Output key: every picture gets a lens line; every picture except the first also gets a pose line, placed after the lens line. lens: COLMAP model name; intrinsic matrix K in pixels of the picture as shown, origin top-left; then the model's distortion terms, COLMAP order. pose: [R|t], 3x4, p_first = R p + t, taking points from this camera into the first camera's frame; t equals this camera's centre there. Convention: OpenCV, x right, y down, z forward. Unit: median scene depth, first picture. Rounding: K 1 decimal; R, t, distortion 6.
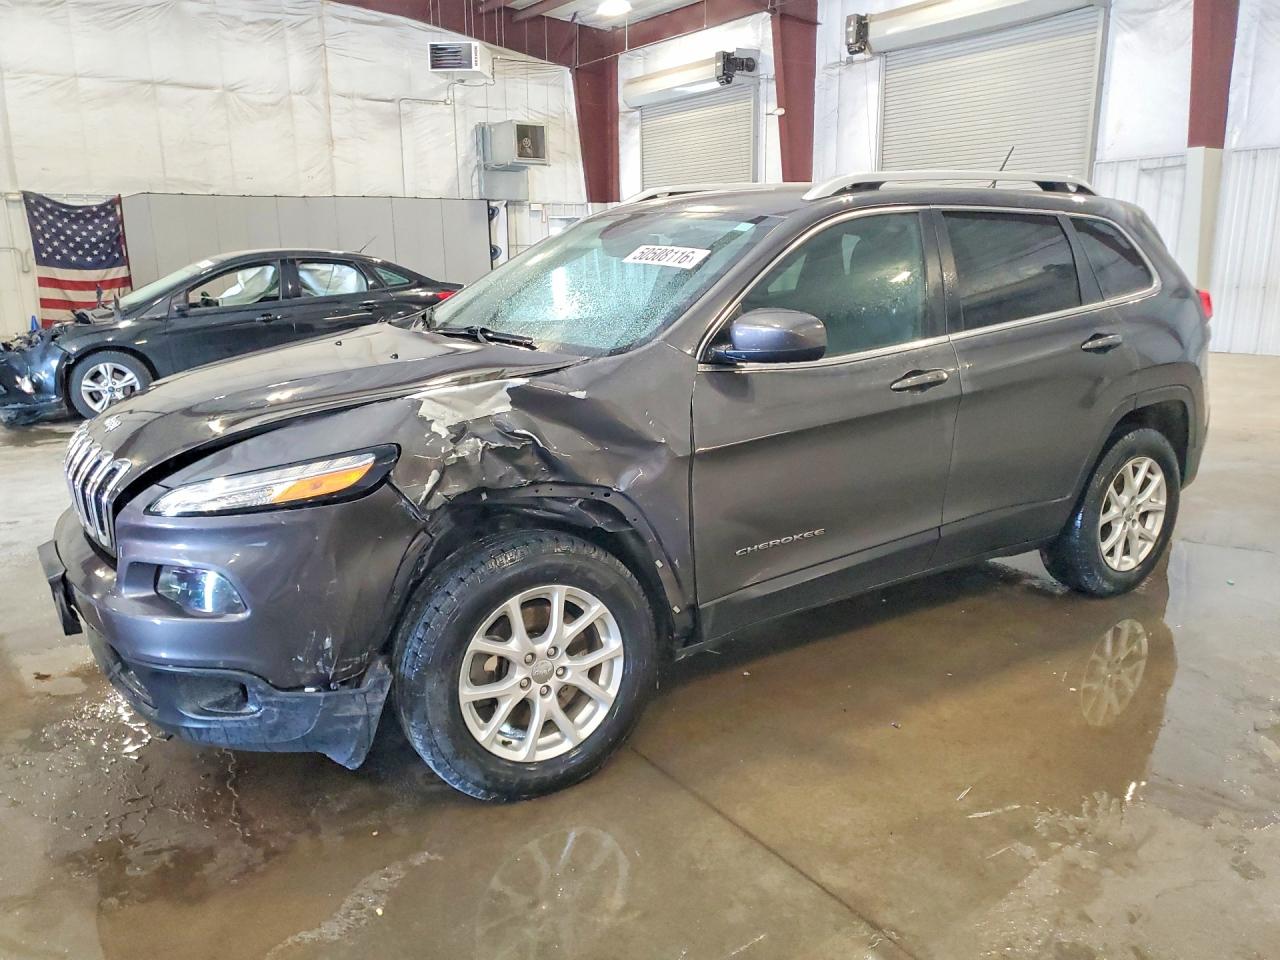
lens RADIAL K [[981.1, 0, 640.7], [0, 981.1, 510.4], [0, 0, 1]] dist [0.005505, 0.003254]
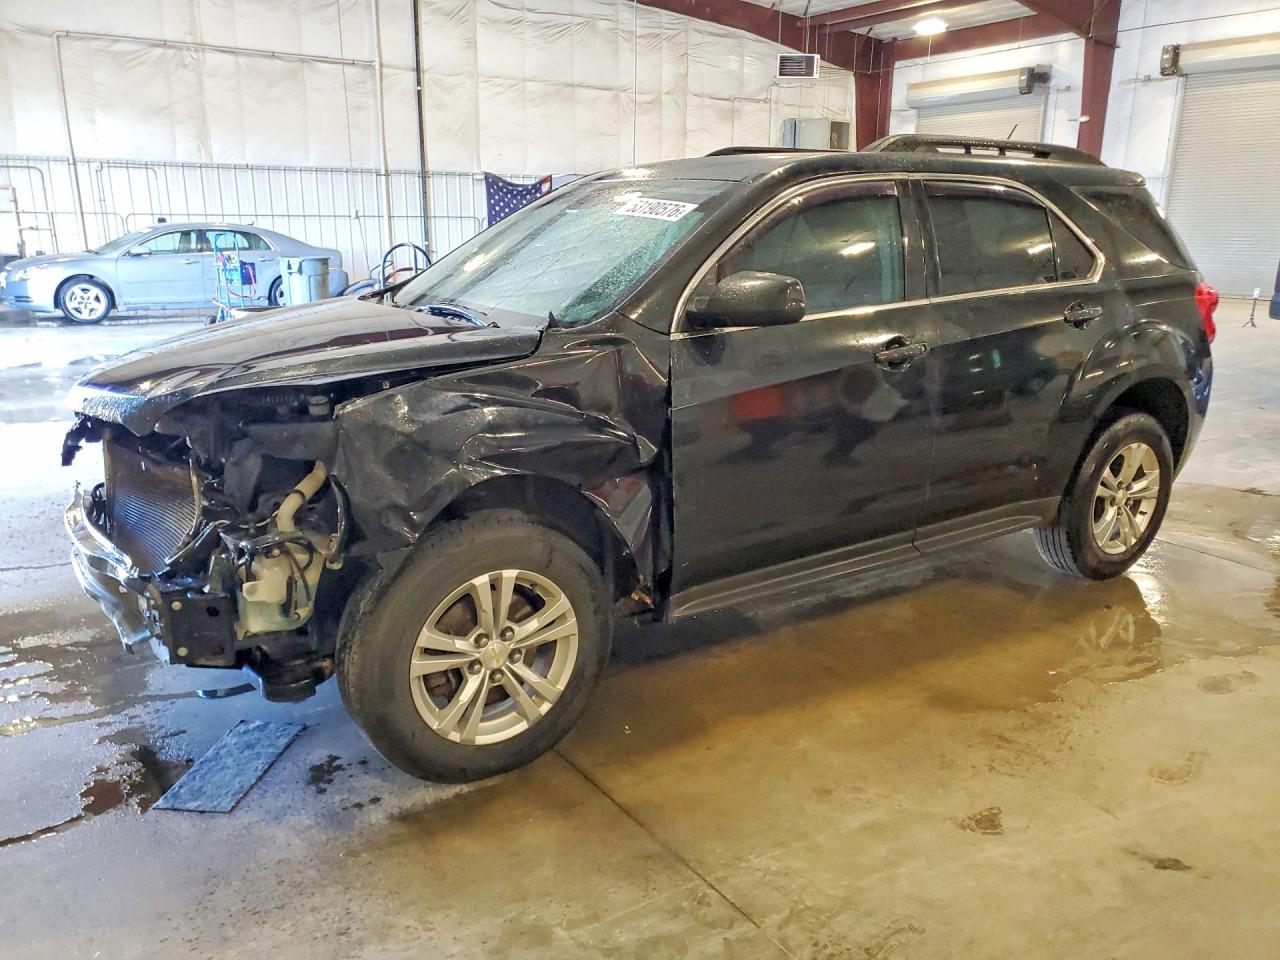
lens RADIAL K [[981.1, 0, 640.7], [0, 981.1, 510.4], [0, 0, 1]] dist [0.005505, 0.003254]
pose [[0.999843, 0.015883, 0.007818, -0.416143], [-0.016072, 0.999564, 0.024788, 0.070165], [-0.007421, -0.024910, 0.999662, -0.255523]]
